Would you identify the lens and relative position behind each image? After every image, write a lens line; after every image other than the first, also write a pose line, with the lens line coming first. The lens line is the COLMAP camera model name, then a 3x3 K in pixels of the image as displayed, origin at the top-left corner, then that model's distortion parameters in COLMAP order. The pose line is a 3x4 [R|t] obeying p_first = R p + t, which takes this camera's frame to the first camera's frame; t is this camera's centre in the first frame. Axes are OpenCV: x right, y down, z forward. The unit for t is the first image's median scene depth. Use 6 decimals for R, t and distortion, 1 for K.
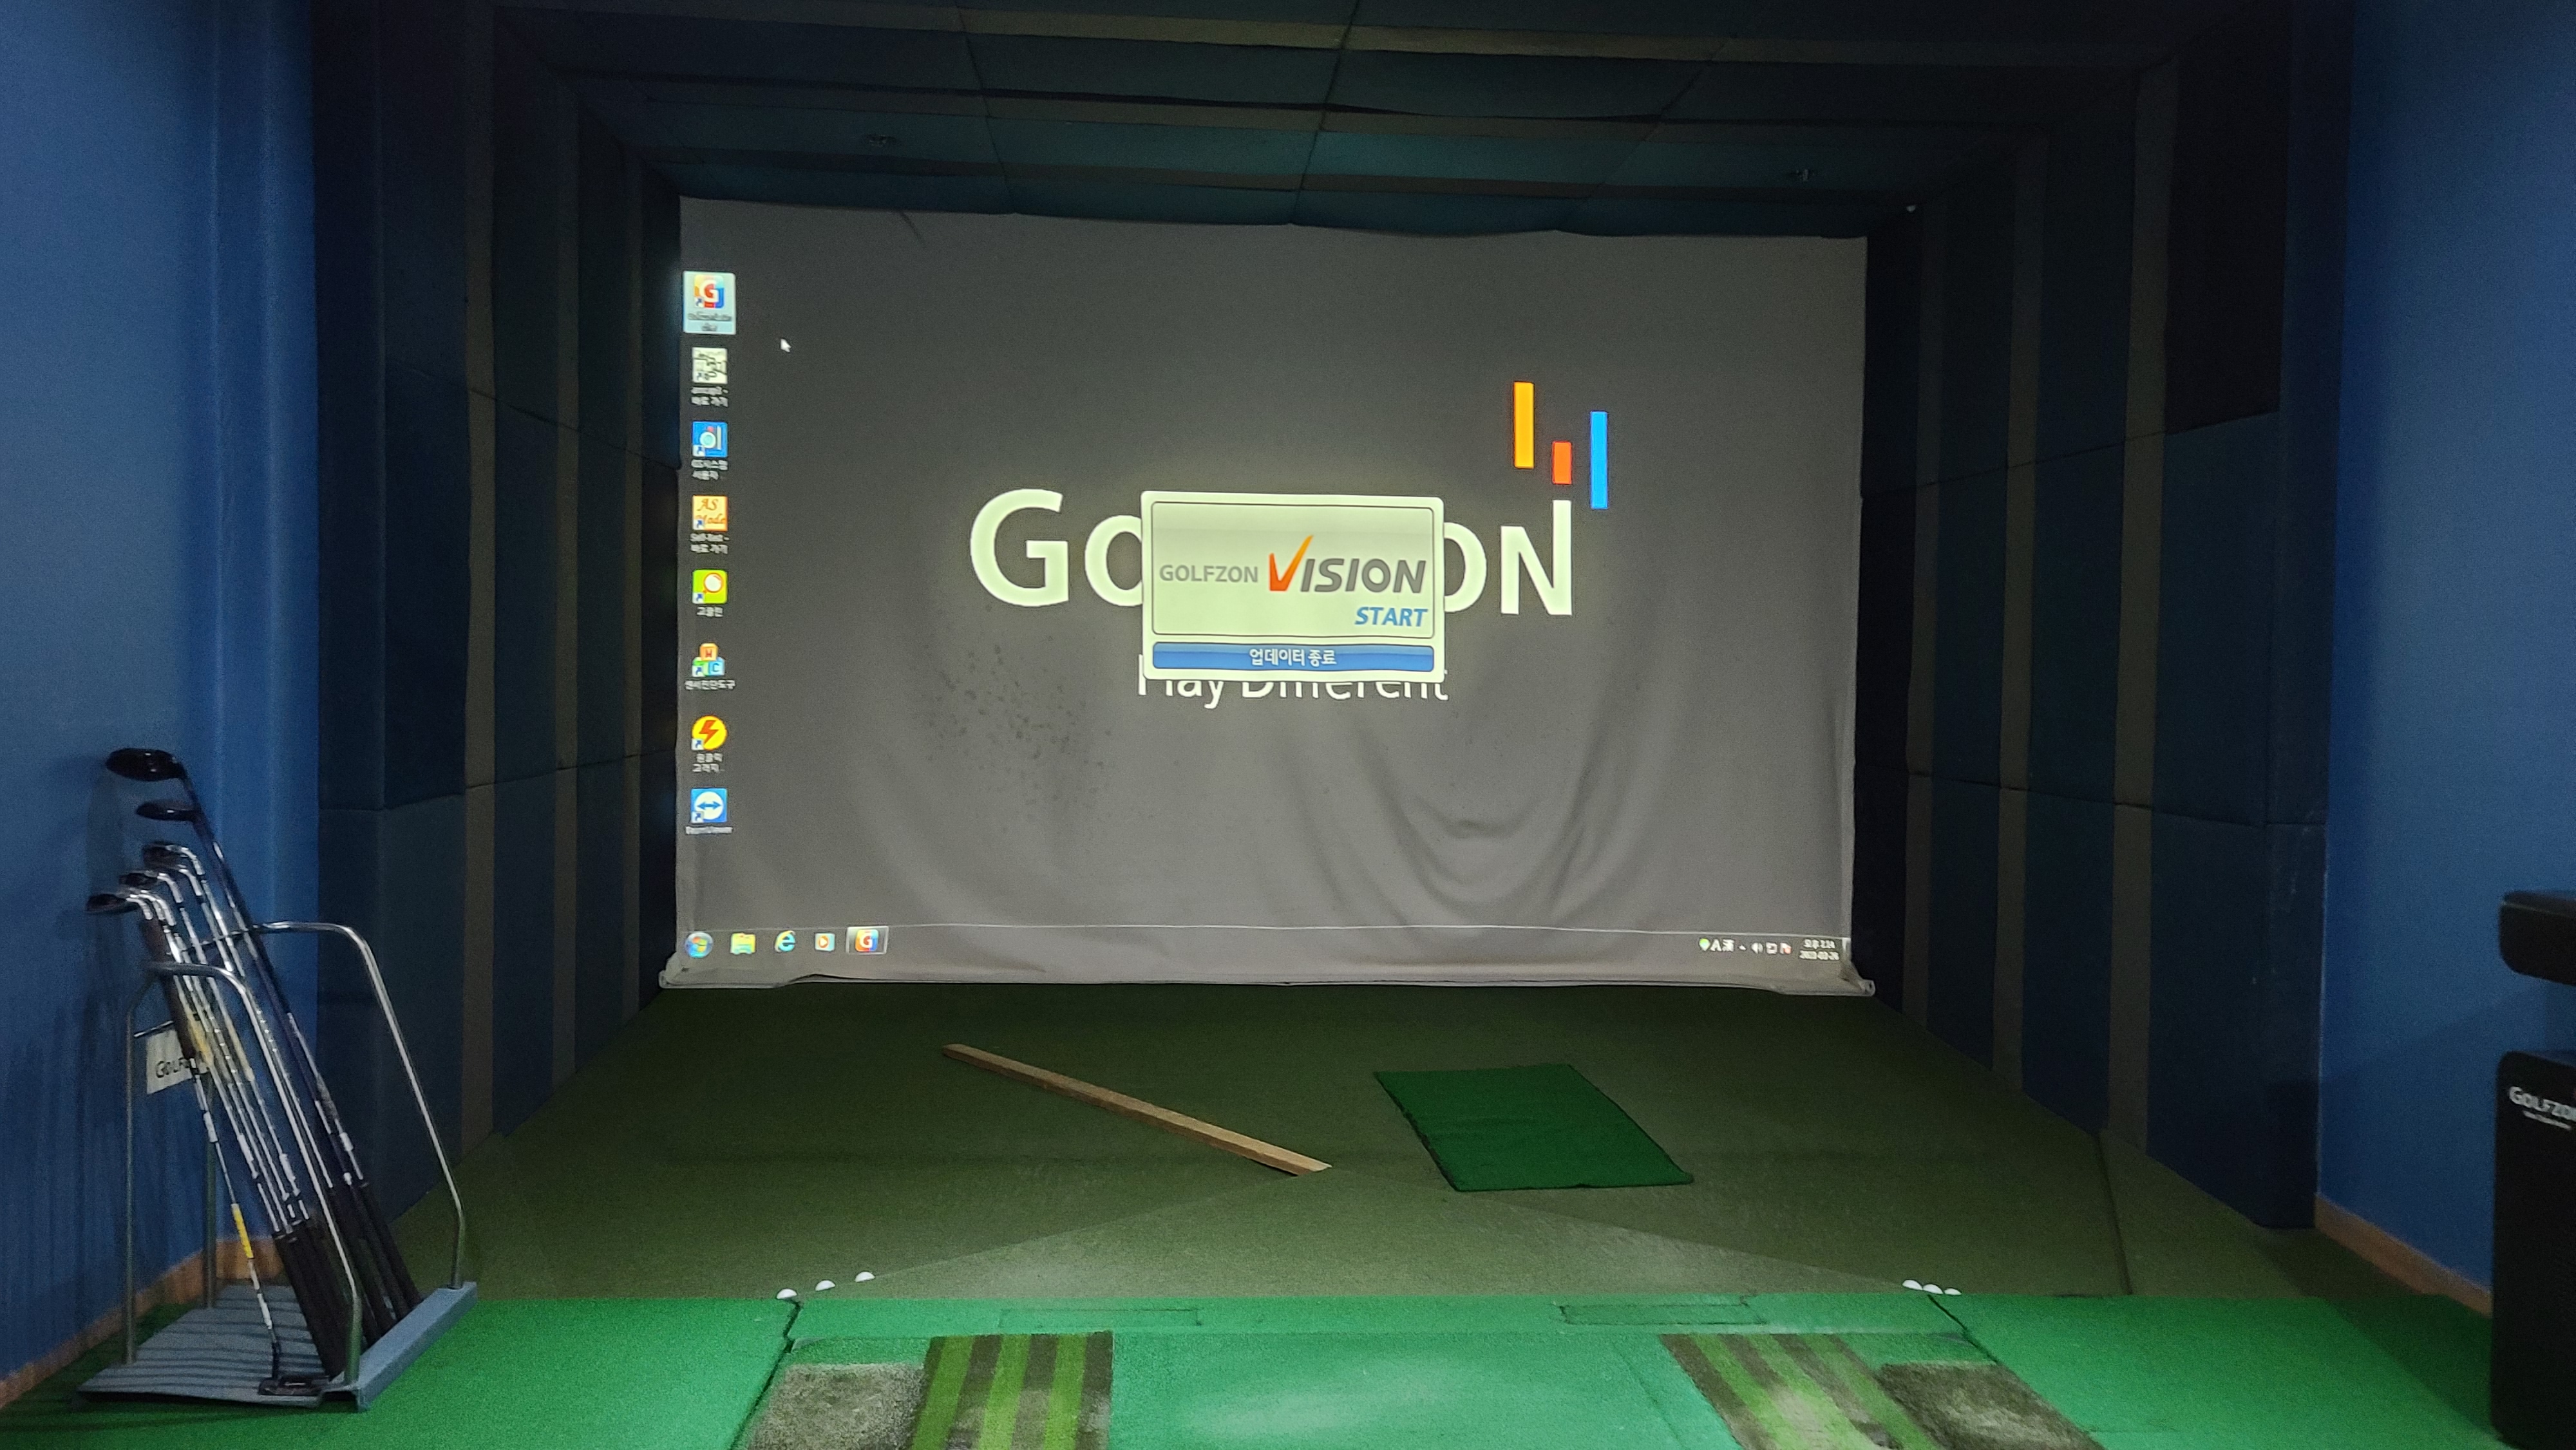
lens RADIAL K [[1902.6, 0, 1288.0], [0, 1902.6, 725.0], [0, 0, 1]] dist [-0.000485, -0.006871]
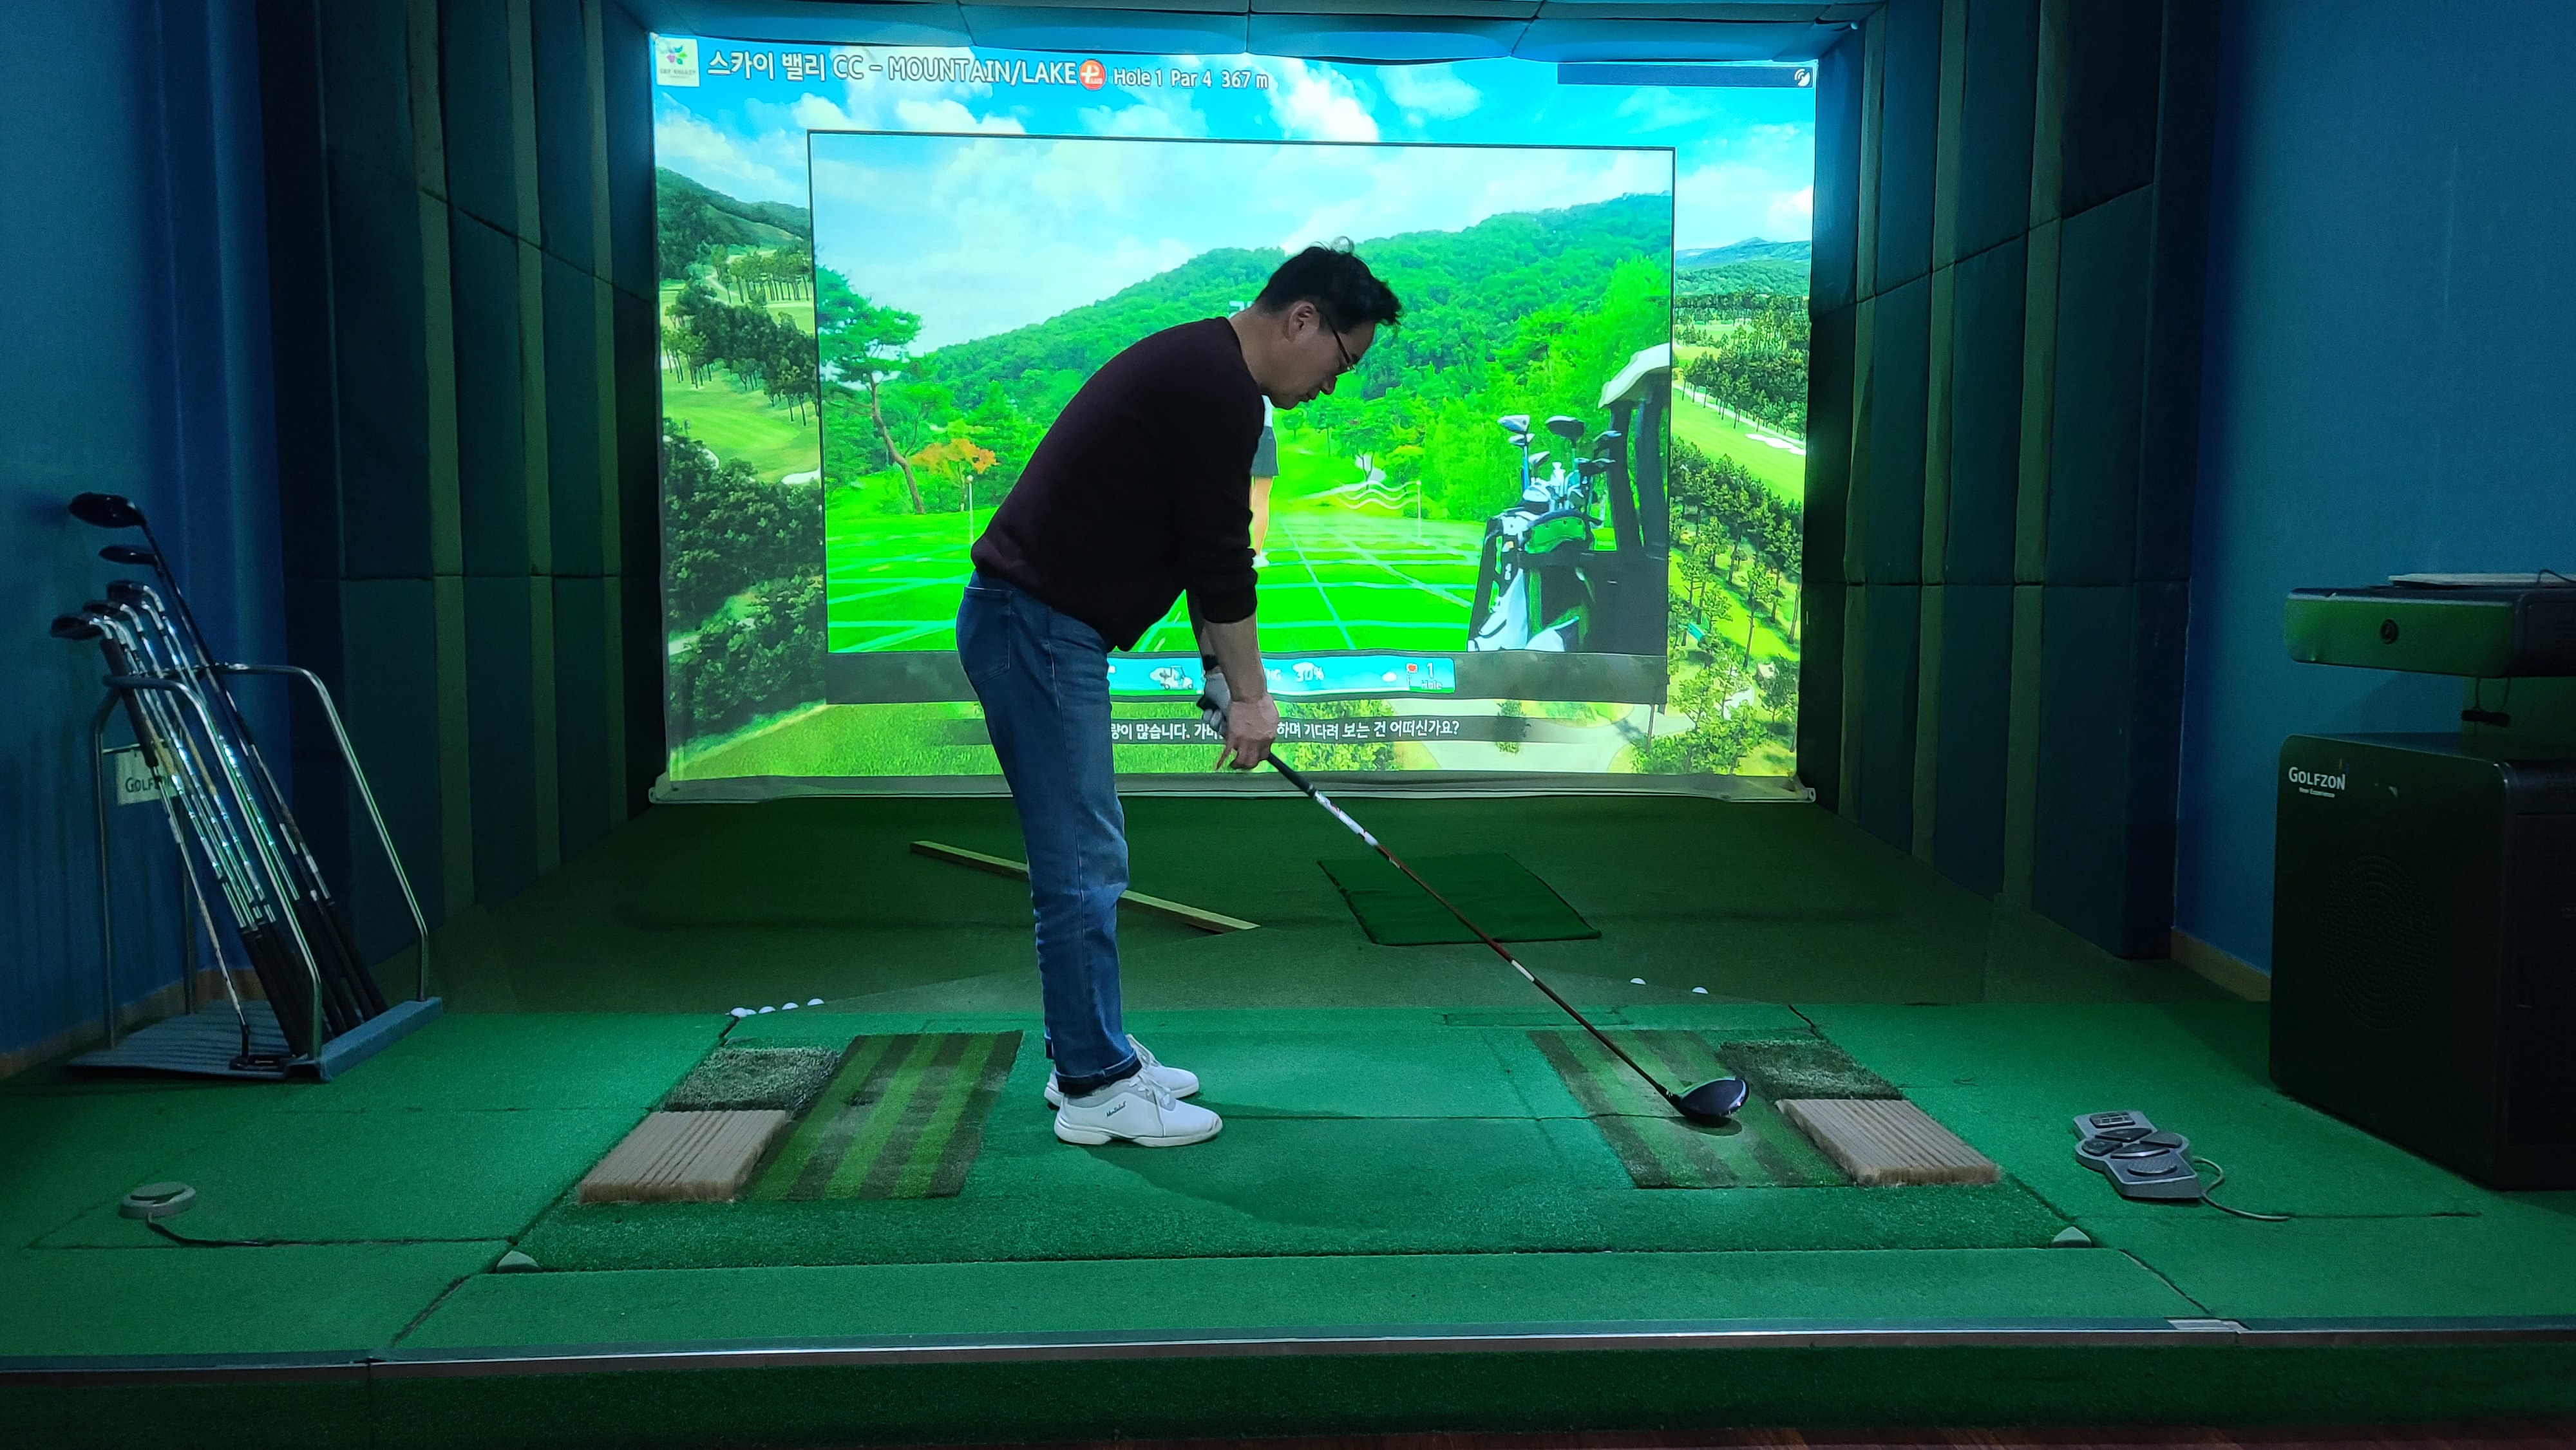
lens RADIAL K [[1870.9, 0, 1288.0], [0, 1870.9, 725.0], [0, 0, 1]] dist [0.000910, -0.002328]
pose [[0.999925, -0.010026, -0.007038, 0.072327], [0.010460, 0.997858, 0.064574, 0.081446], [0.006376, -0.064642, 0.997888, -0.057390]]
